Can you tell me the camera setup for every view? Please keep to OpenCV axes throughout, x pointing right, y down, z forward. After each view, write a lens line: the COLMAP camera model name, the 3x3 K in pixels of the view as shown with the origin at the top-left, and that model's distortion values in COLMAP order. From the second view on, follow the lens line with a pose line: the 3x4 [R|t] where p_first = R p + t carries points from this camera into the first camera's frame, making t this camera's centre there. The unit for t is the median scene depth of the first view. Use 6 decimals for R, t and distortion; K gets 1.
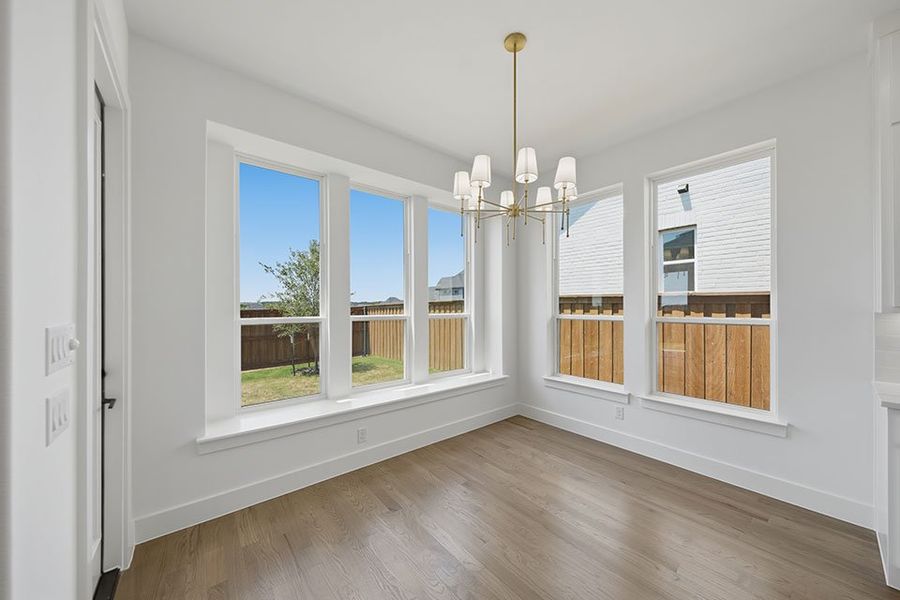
lens RADIAL K [[318.8, 0, 448.4], [0, 318.8, 303.8], [0, 0, 1]] dist [-0.002521, 0.000059]
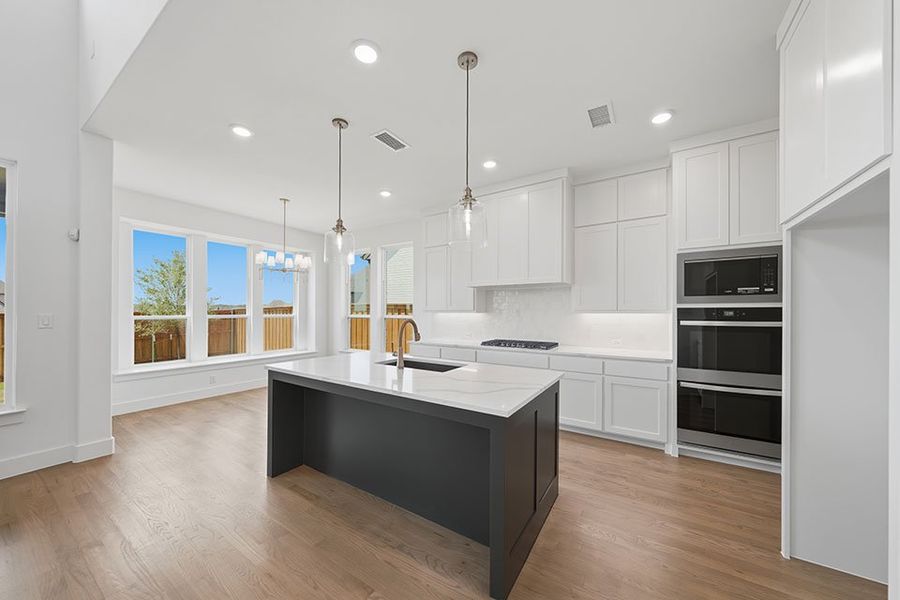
lens RADIAL K [[318.8, 0, 449.6], [0, 318.8, 308.2], [0, 0, 1]] dist [-0.002521, 0.000059]
pose [[0.950094, 0.005981, 0.311907, 0.295885], [-0.006642, 0.999977, 0.001058, -0.008763], [-0.311894, -0.003077, 0.950112, -0.767548]]
